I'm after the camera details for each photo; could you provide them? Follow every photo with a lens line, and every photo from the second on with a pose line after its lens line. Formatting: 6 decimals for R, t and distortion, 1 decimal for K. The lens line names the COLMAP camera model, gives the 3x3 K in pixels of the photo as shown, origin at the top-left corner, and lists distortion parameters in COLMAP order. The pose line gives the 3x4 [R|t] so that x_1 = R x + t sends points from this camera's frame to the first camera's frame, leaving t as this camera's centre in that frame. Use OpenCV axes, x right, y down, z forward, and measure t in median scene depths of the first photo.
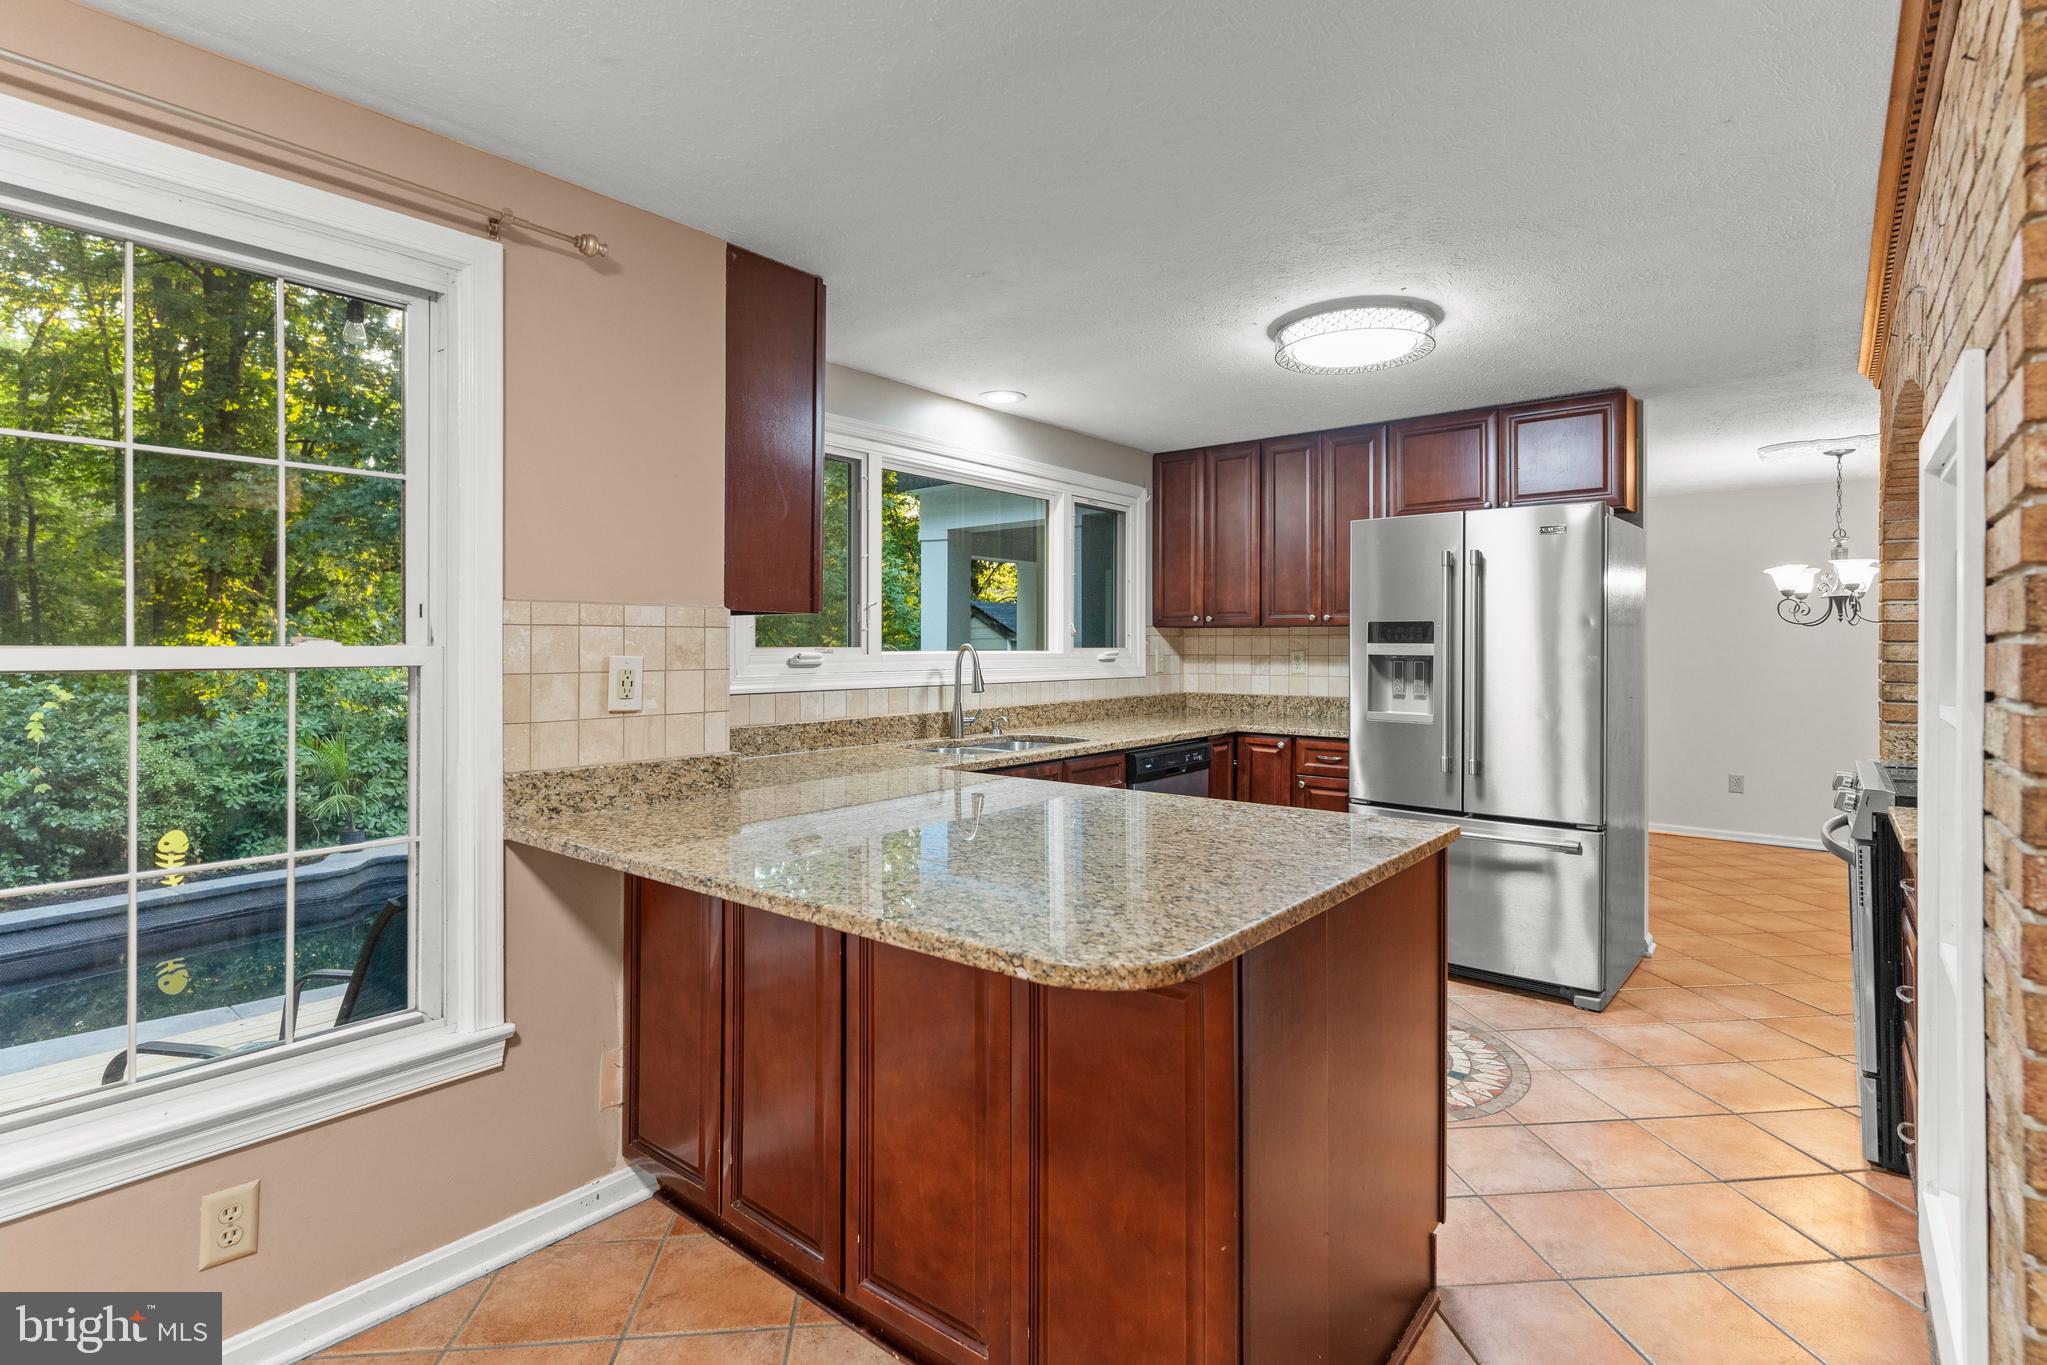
lens RADIAL K [[982.6, 0, 1021.3], [0, 982.6, 649.0], [0, 0, 1]] dist [-0.002164, -0.000028]
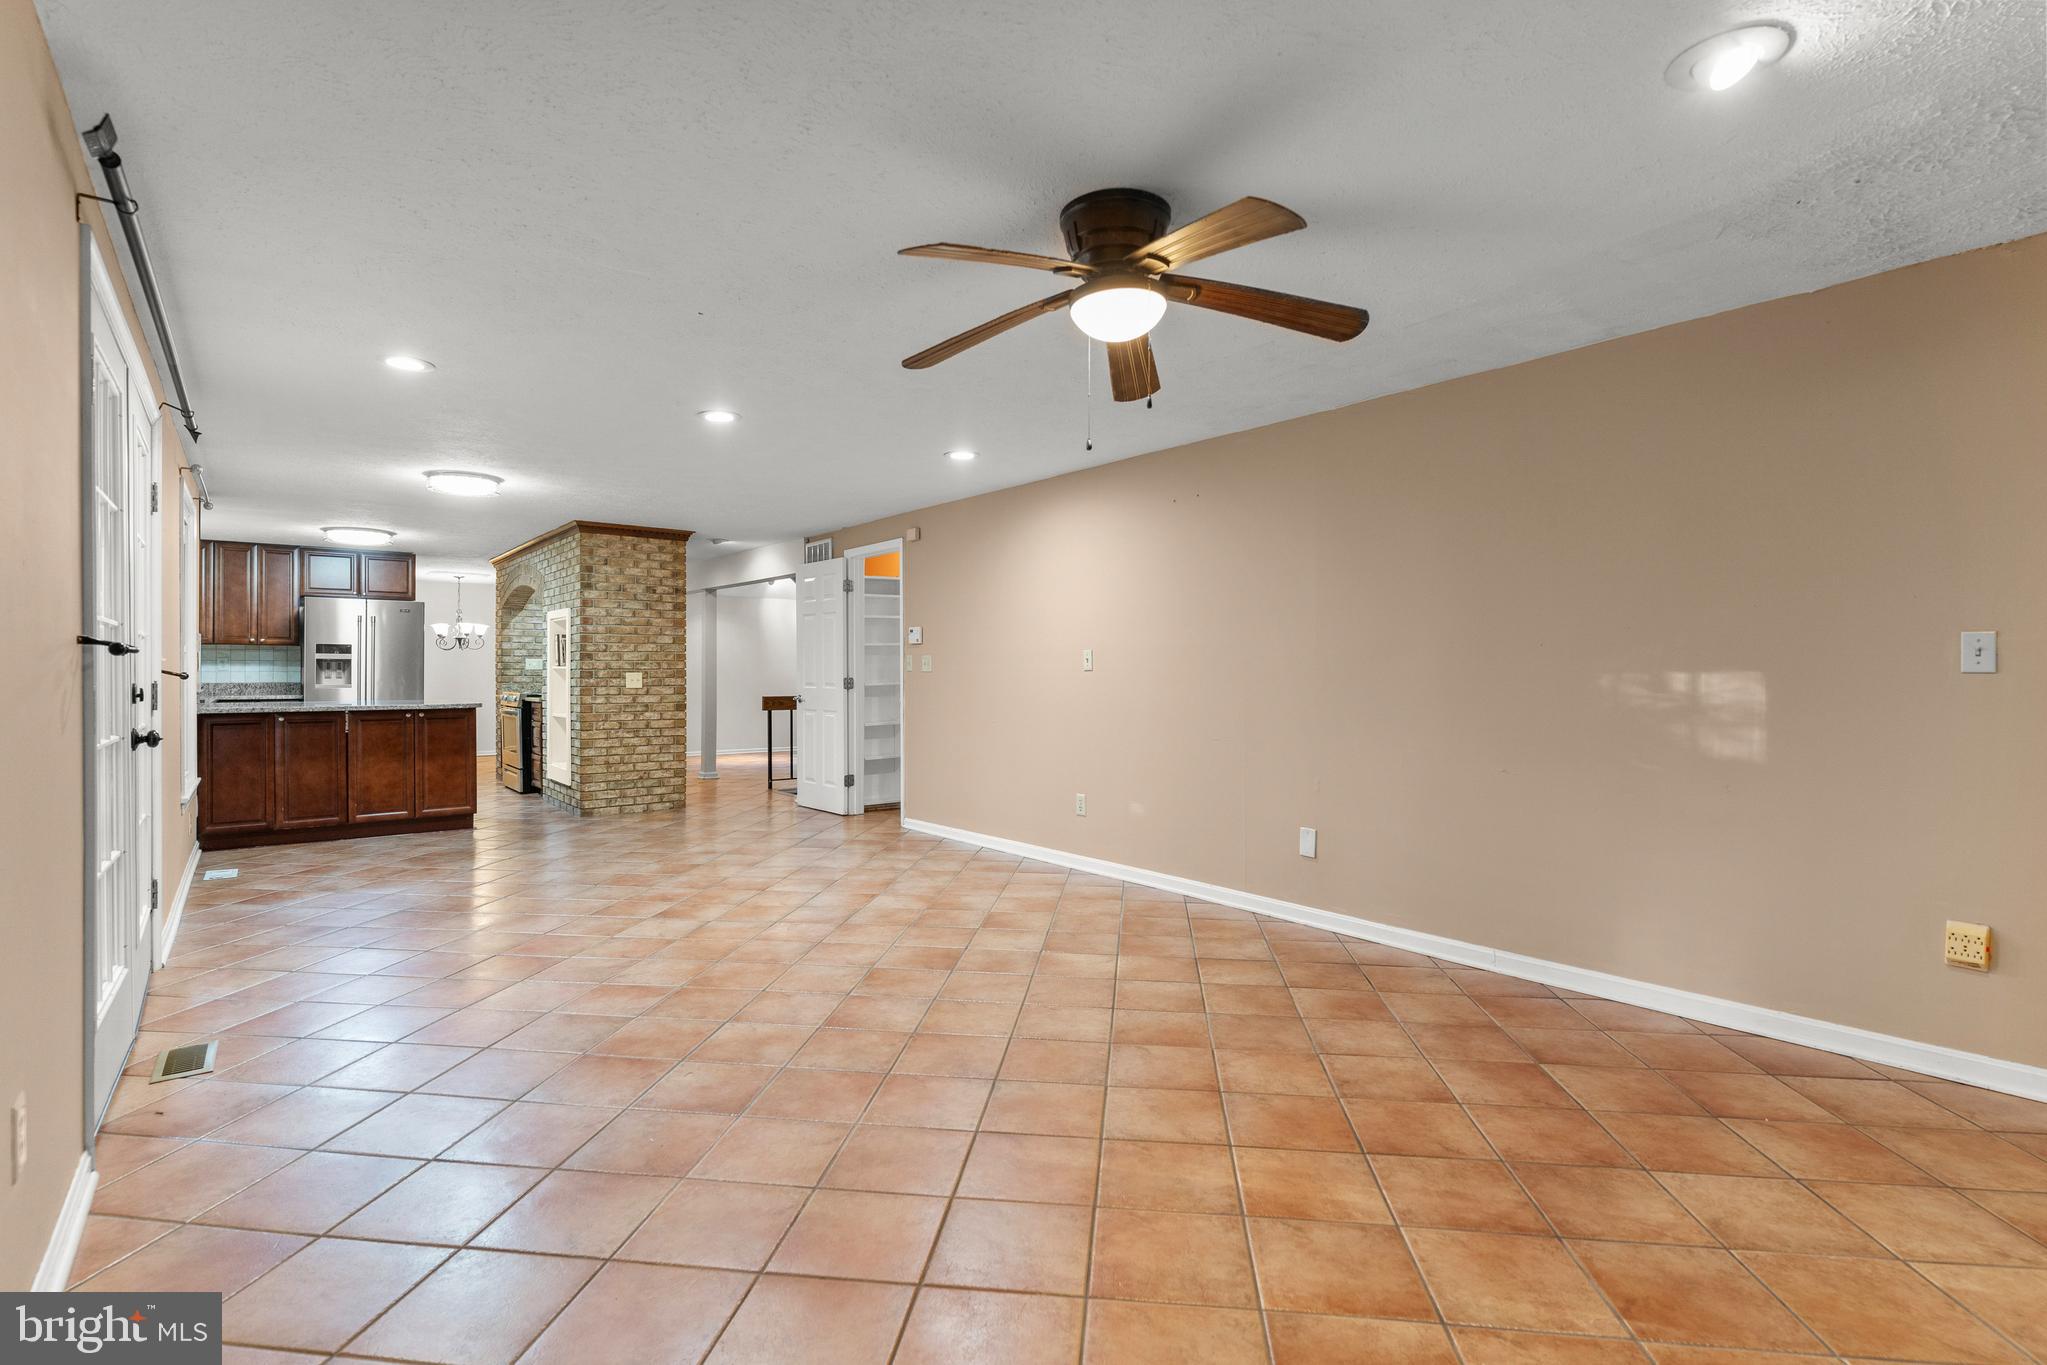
lens RADIAL K [[982.6, 0, 1024.1], [0, 982.6, 675.2], [0, 0, 1]] dist [-0.002164, -0.000028]
pose [[0.214808, -0.004698, 0.976645, -1.534665], [0.001313, 0.999989, 0.004521, 0.036376], [-0.976656, 0.000311, 0.214811, -1.088633]]
